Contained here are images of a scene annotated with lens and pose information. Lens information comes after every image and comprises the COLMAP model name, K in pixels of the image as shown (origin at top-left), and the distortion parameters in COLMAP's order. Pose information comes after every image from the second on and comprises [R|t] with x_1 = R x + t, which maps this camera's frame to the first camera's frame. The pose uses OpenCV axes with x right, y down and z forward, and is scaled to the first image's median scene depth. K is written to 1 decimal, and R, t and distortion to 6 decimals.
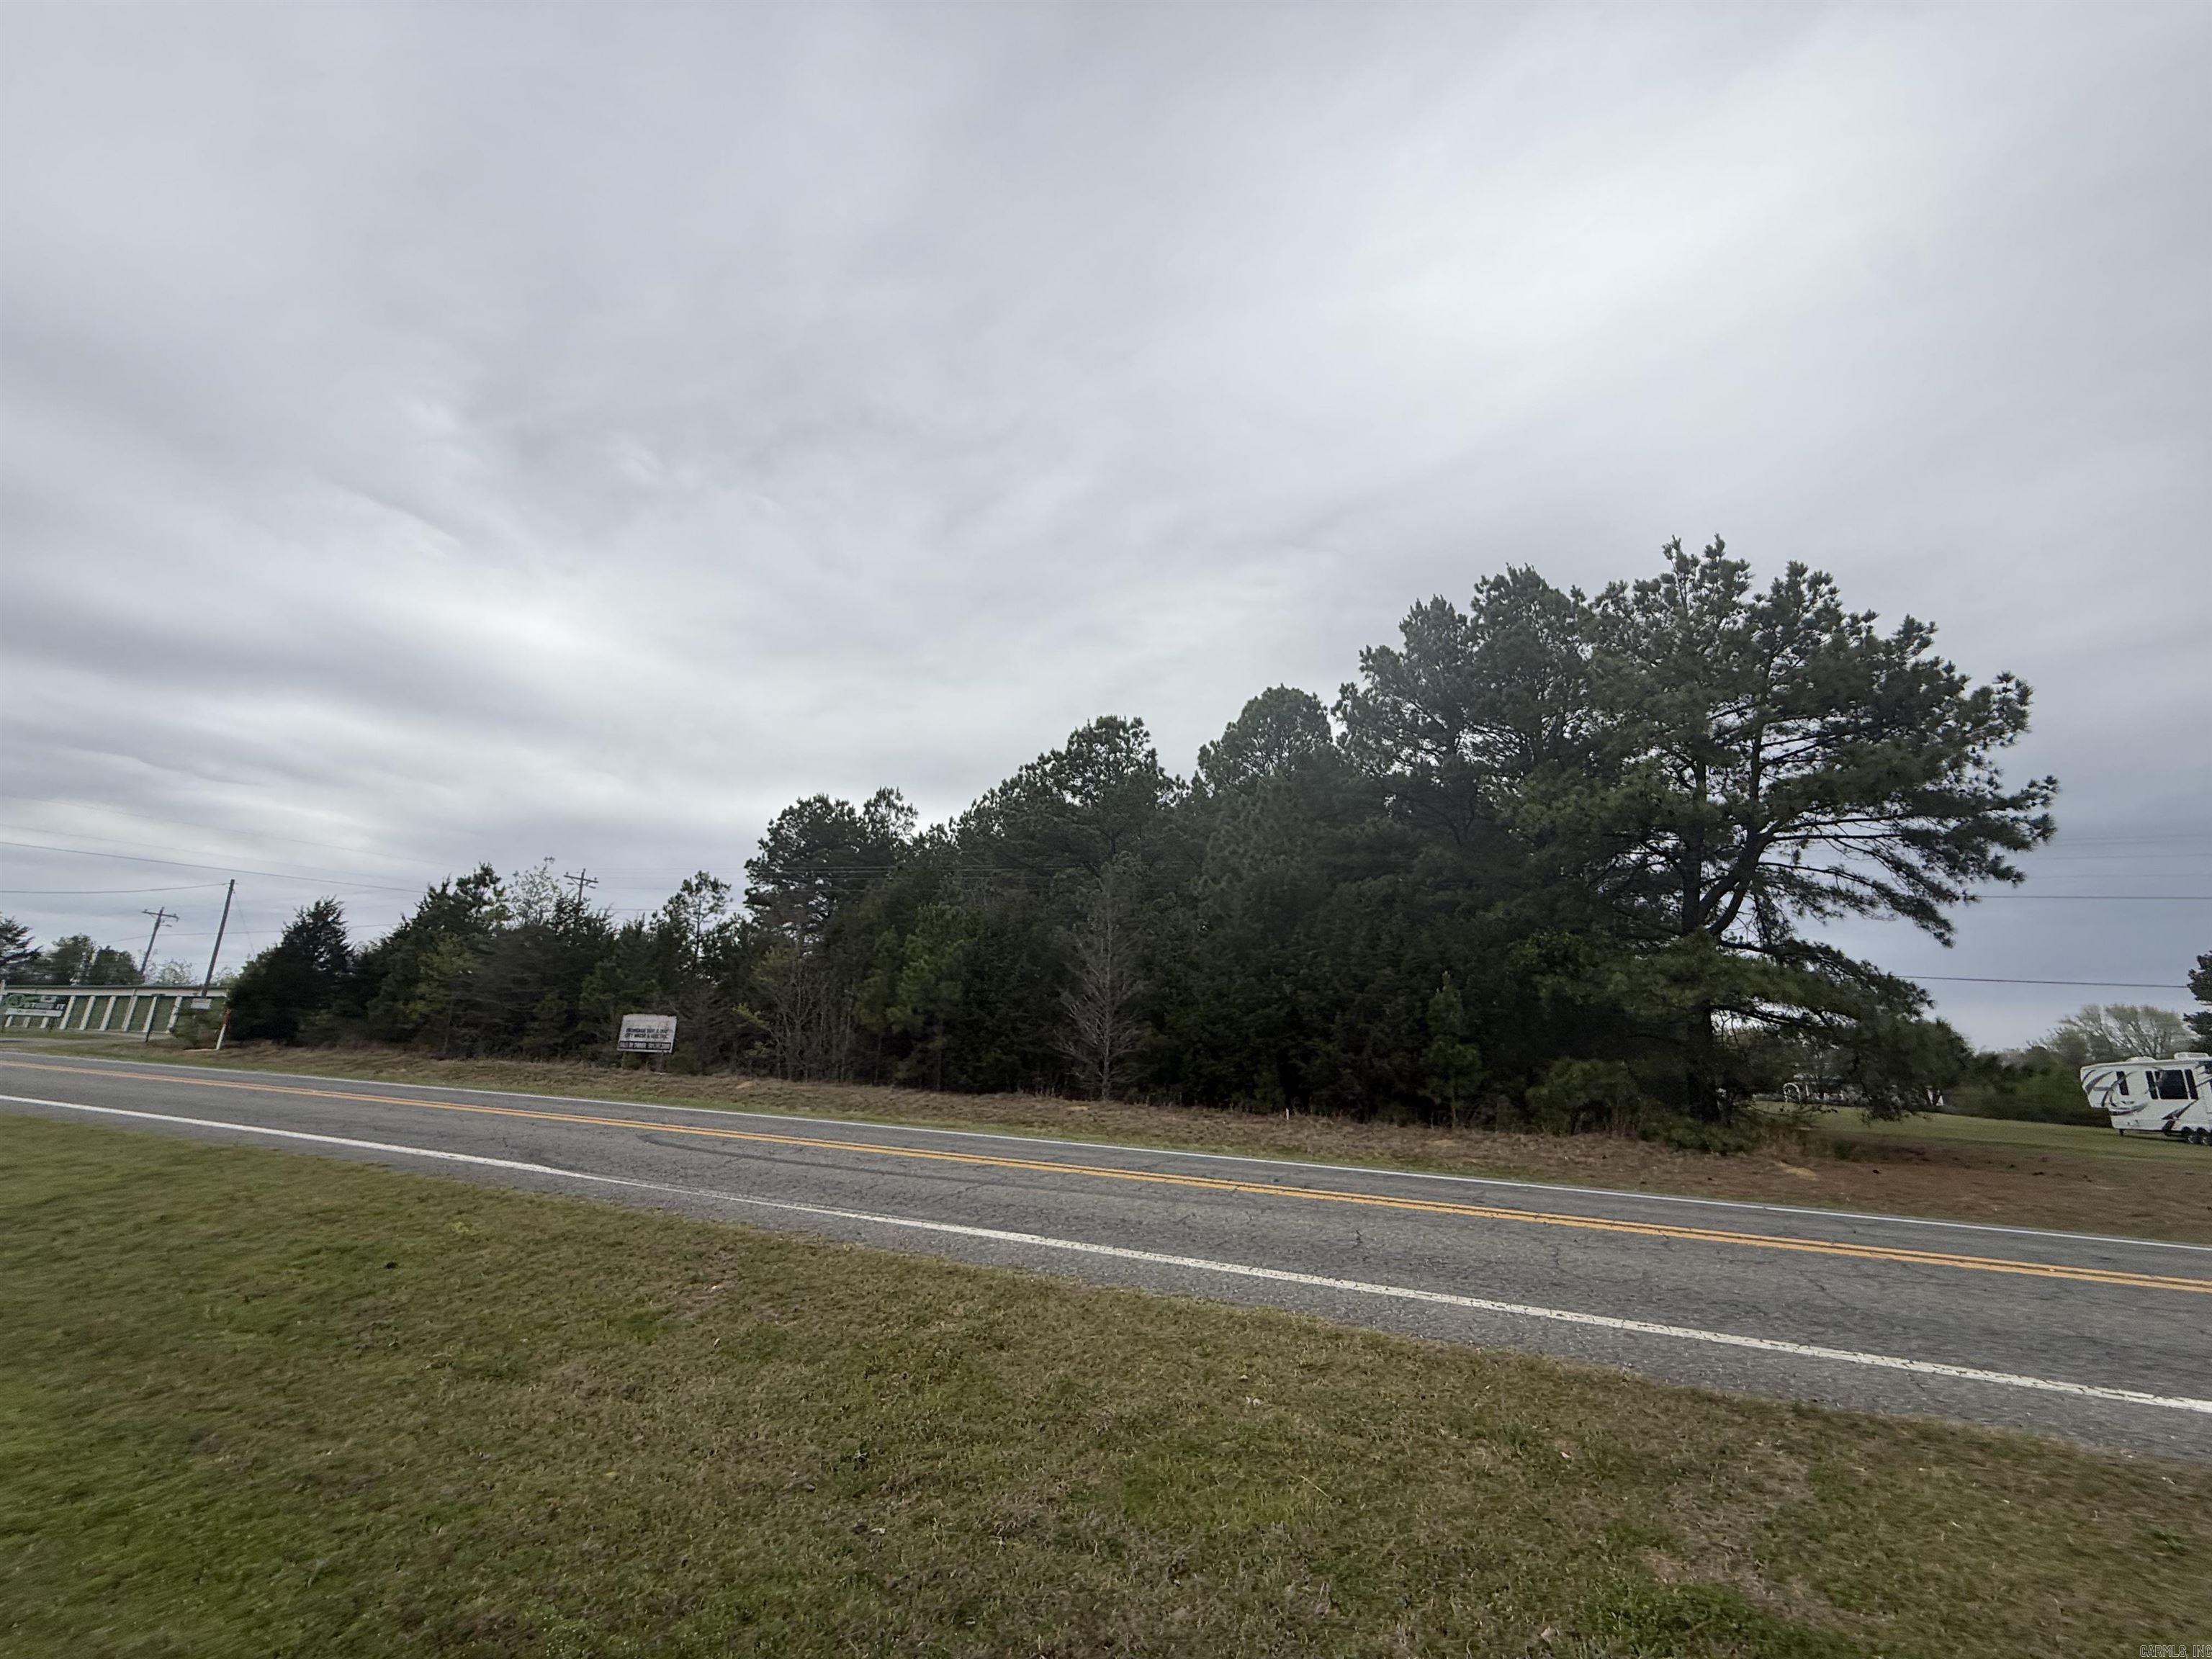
lens RADIAL K [[884.4, 0, 1097.0], [0, 884.4, 838.4], [0, 0, 1]] dist [0.000948, 0.000146]
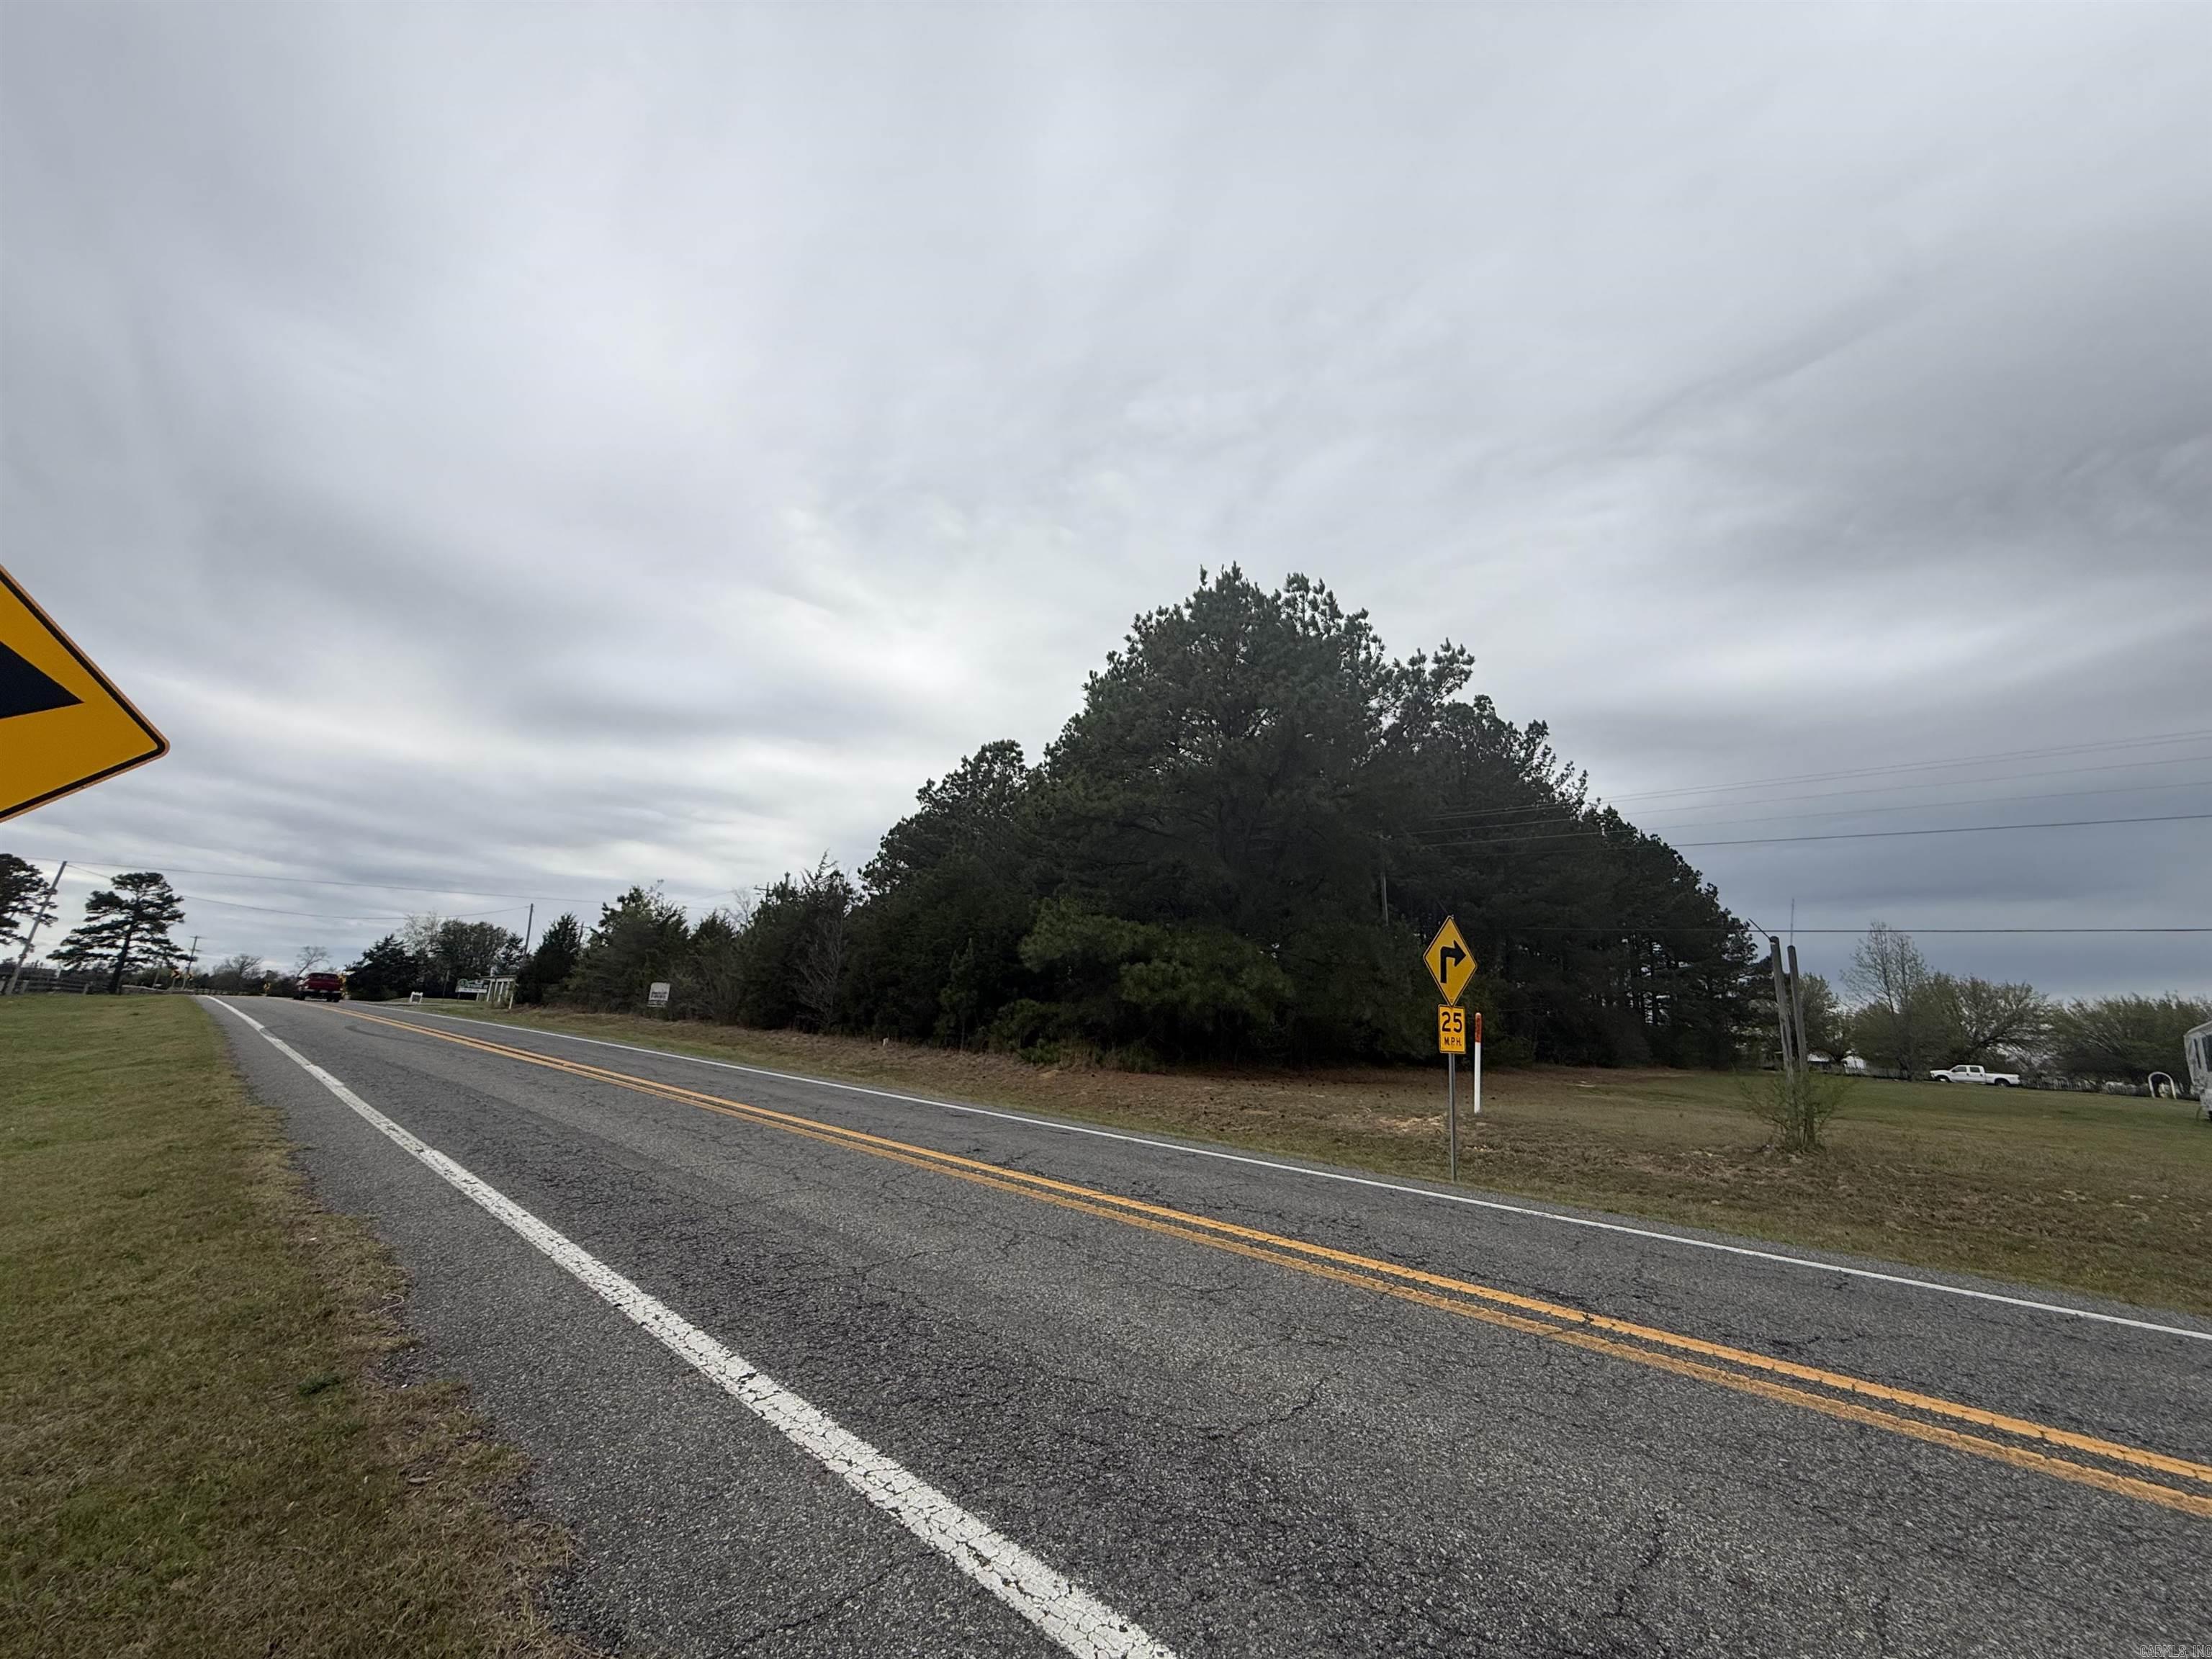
lens RADIAL K [[884.4, 0, 1109.0], [0, 884.4, 826.2], [0, 0, 1]] dist [0.000948, 0.000146]
pose [[0.930579, -0.076011, -0.358113, 1.961358], [0.077559, 0.996937, -0.010061, 0.019053], [0.357781, -0.018413, 0.933624, -0.338021]]
